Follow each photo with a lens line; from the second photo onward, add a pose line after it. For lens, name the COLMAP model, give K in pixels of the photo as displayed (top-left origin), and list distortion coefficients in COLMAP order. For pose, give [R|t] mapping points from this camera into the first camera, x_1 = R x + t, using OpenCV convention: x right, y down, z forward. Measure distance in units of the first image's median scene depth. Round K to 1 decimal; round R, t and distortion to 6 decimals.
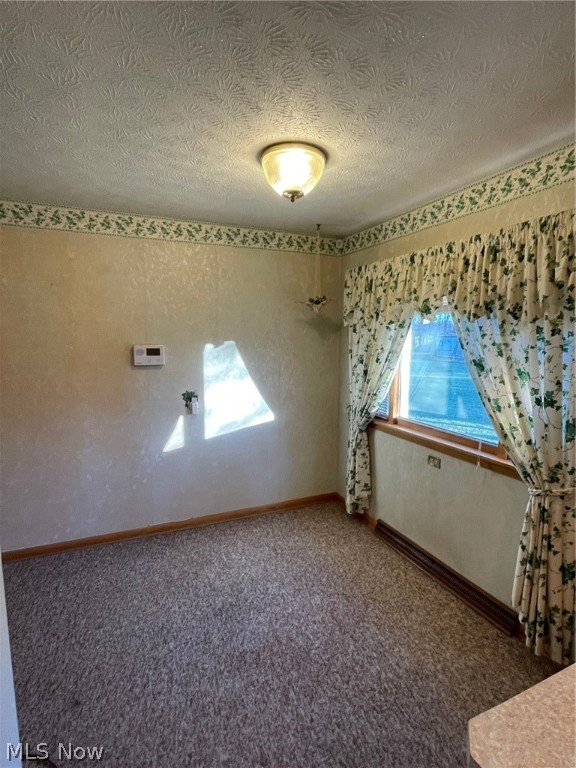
lens RADIAL K [[399.3, 0, 288.0], [0, 399.3, 384.0], [0, 0, 1]] dist [-0.003726, 0.000143]
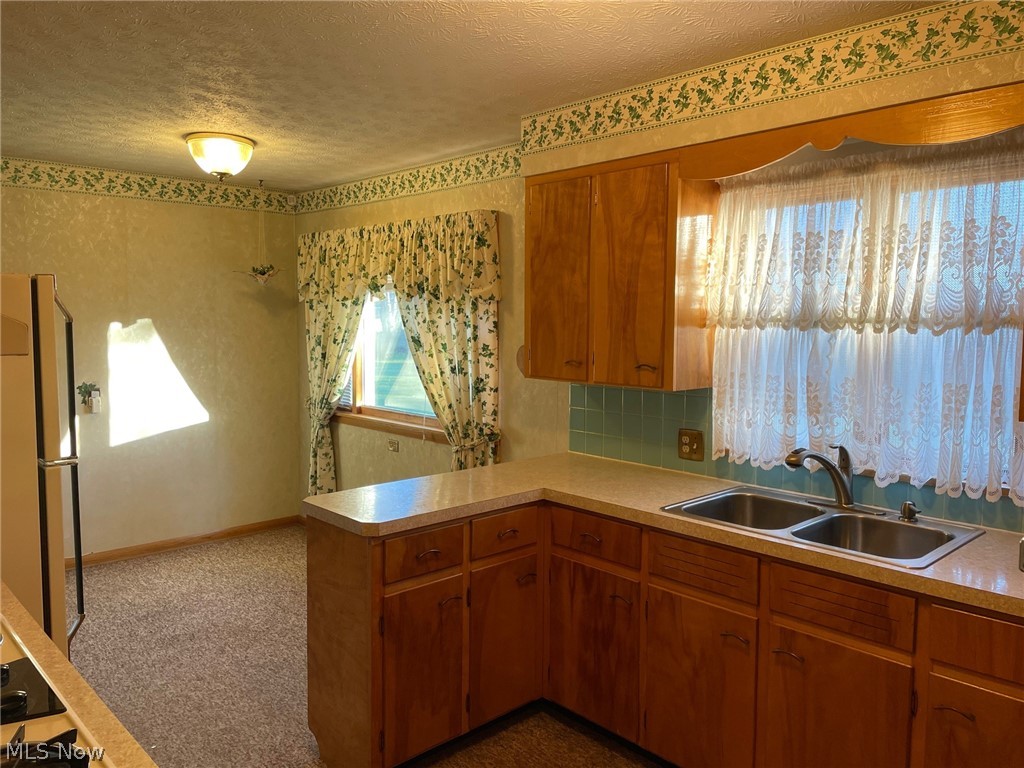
lens RADIAL K [[774.5, 0, 528.1], [0, 774.5, 373.9], [0, 0, 1]] dist [0.066949, -0.083506]
pose [[0.939970, -0.020125, 0.340662, 0.039521], [0.035215, 0.998651, -0.038171, 0.096233], [-0.339434, 0.047876, 0.939411, -0.773267]]
